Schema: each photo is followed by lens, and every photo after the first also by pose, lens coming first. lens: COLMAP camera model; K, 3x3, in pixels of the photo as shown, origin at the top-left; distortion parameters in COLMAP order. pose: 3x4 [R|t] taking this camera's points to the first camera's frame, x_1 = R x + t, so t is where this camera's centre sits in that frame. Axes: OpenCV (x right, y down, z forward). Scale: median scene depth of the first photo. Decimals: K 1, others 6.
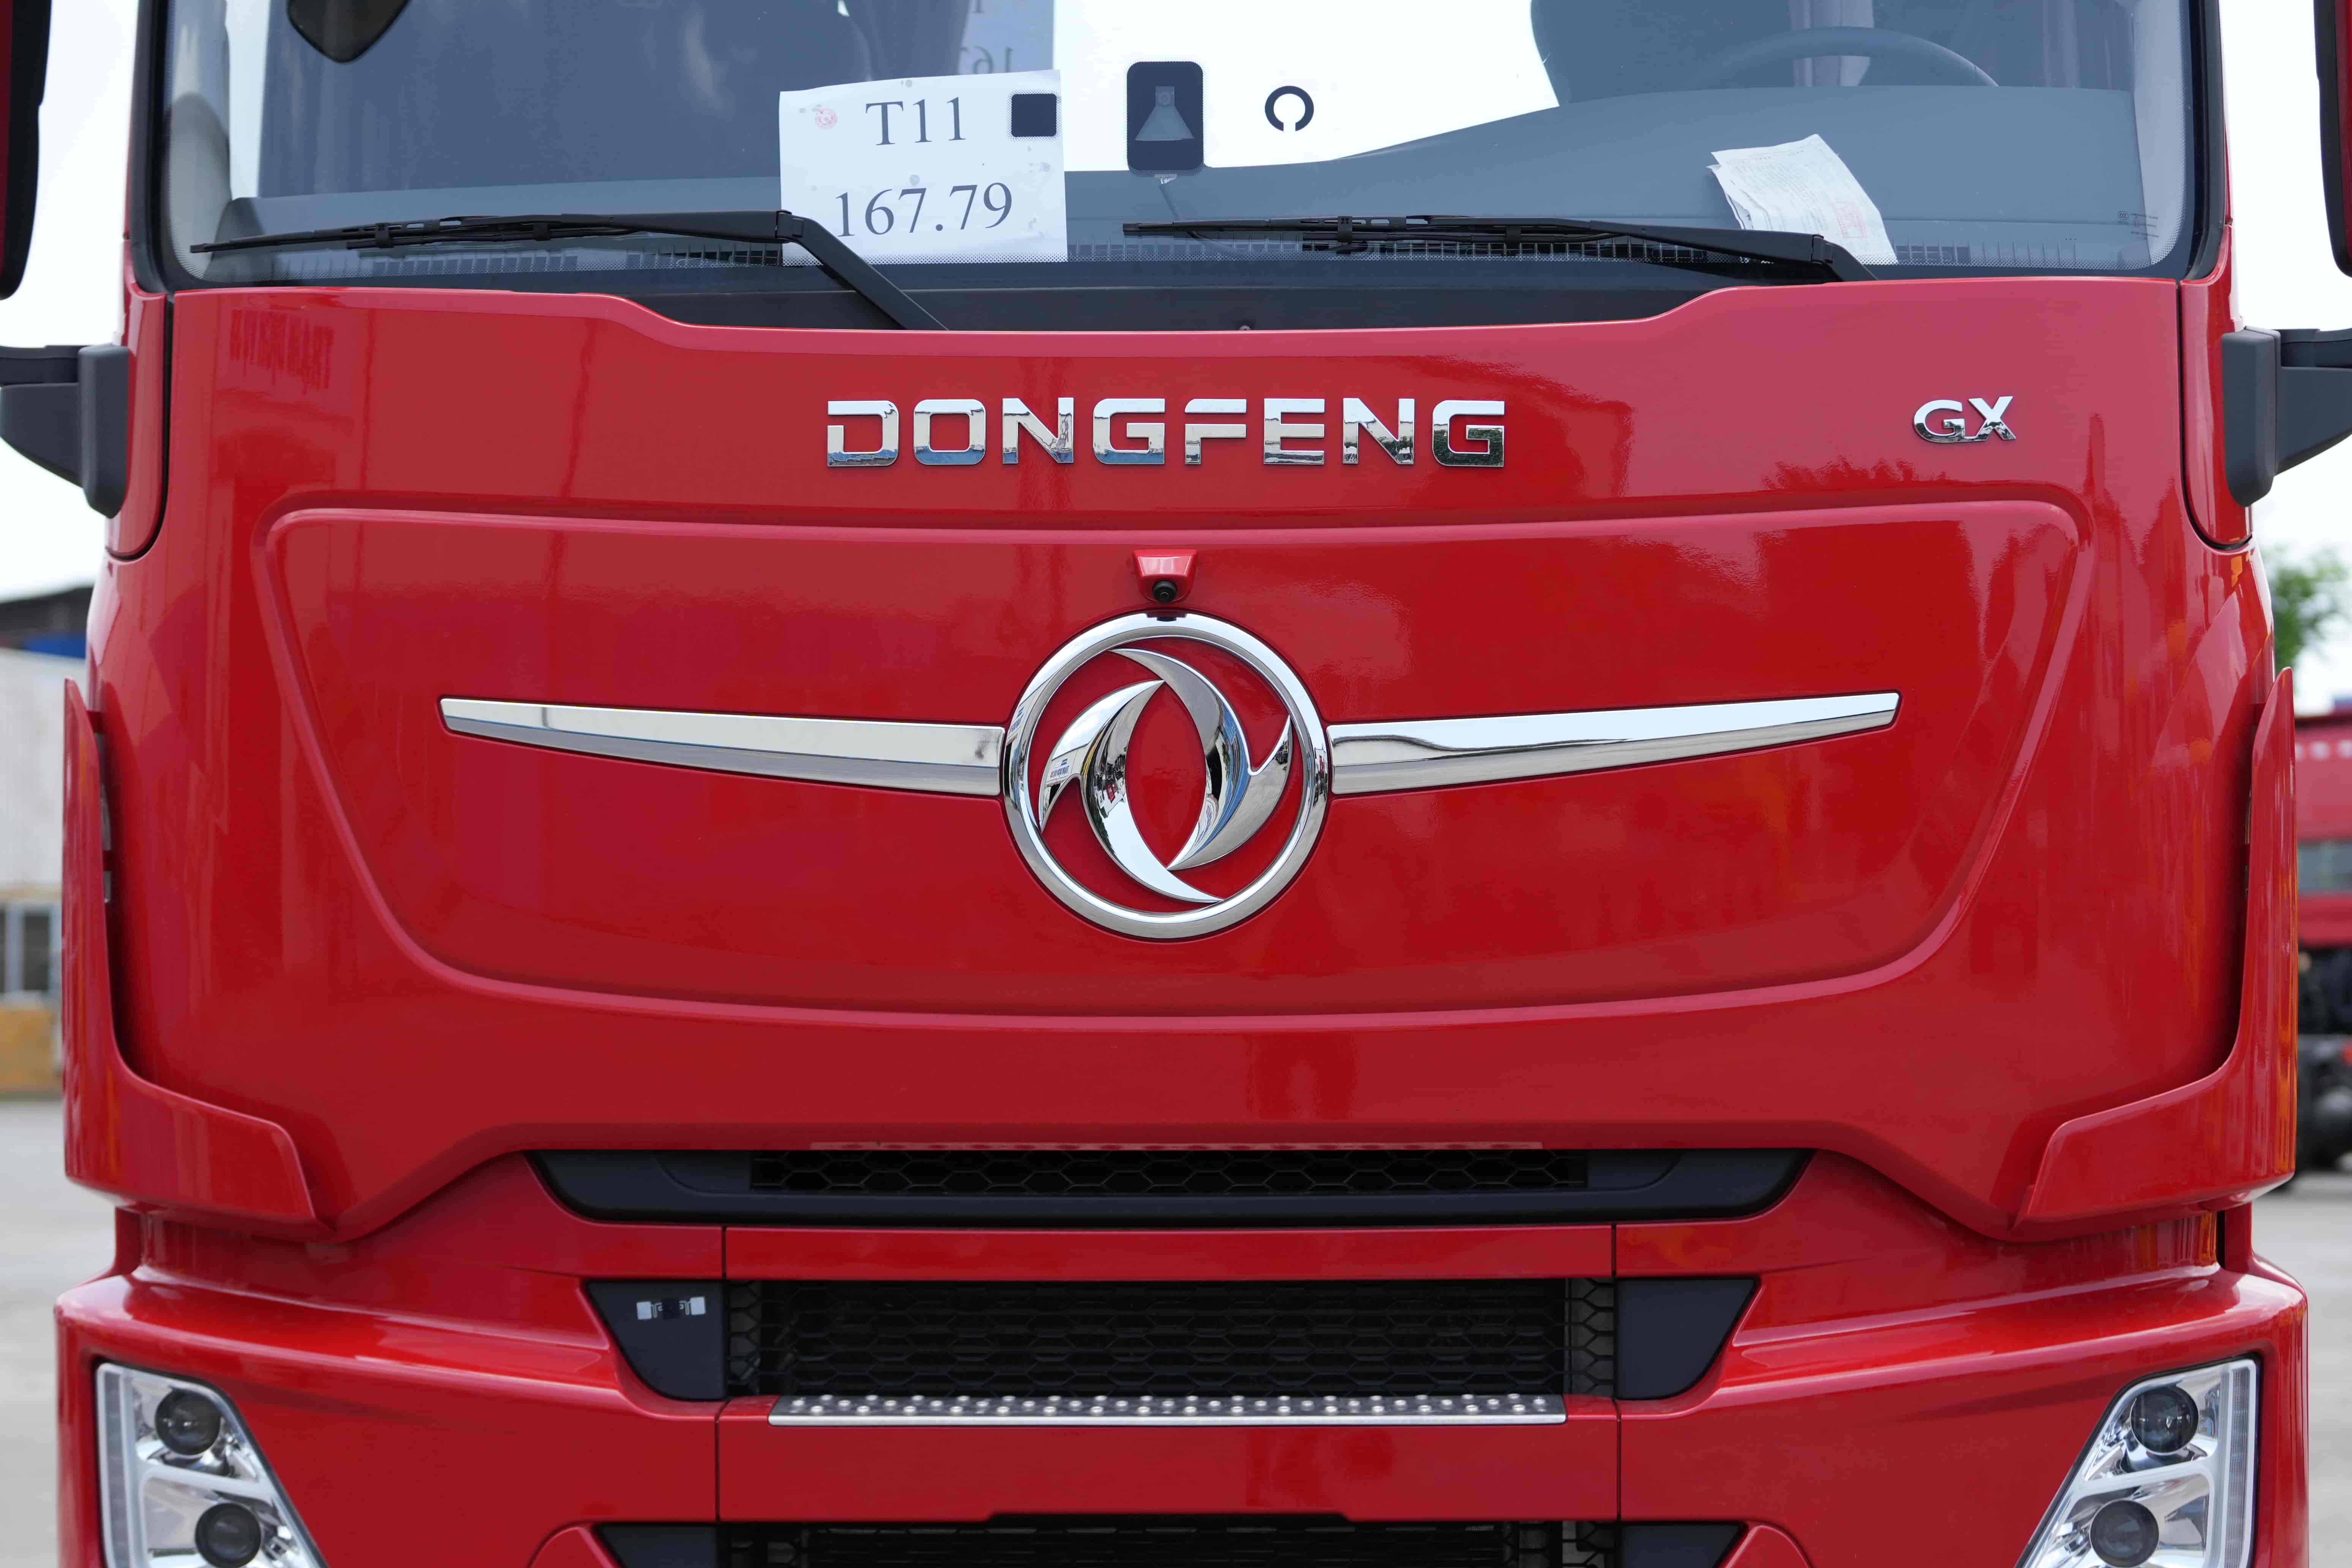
lens RADIAL K [[5338.1, 0, 1177.3], [0, 5338.1, 834.8], [0, 0, 1]] dist [-0.270273, 0.566788]
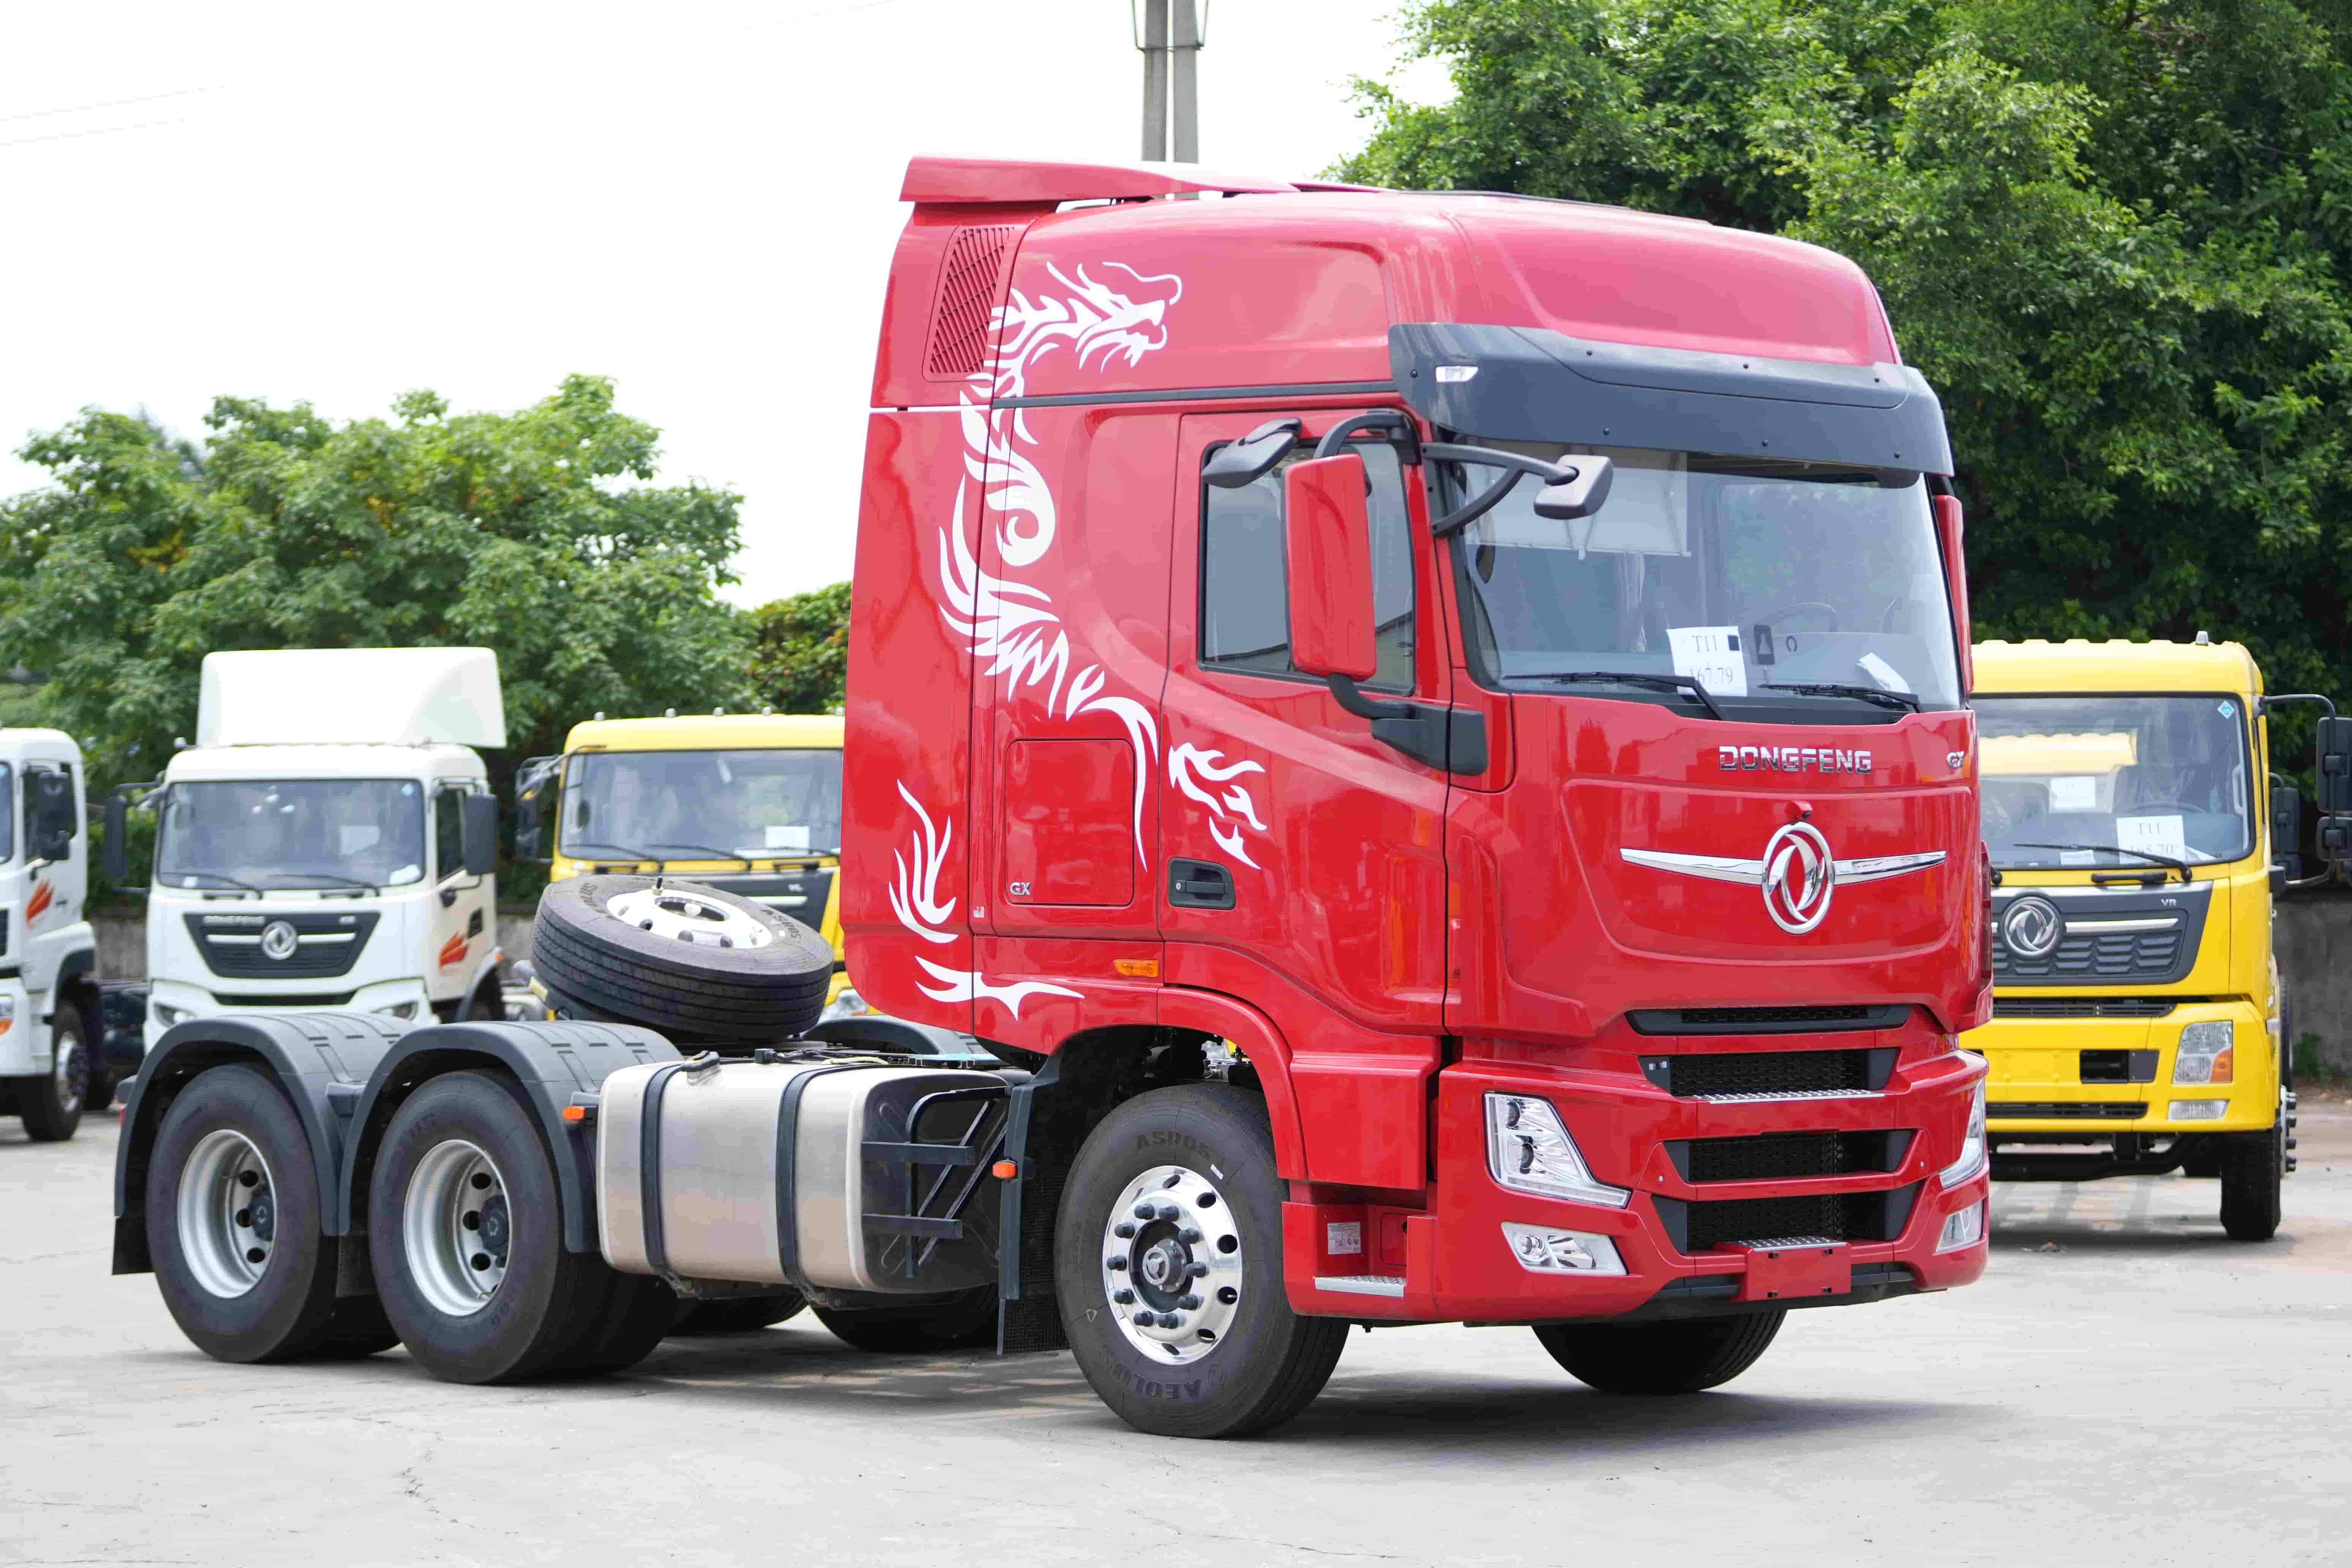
lens RADIAL K [[5965.1, 0, 1176.0], [0, 5965.1, 784.0], [0, 0, 1]] dist [-0.082734, -0.236103]
pose [[0.710896, 0.014265, 0.703153, -2.506430], [-0.022123, 0.999753, 0.002085, -0.061141], [-0.702949, -0.017038, 0.711036, -1.065758]]
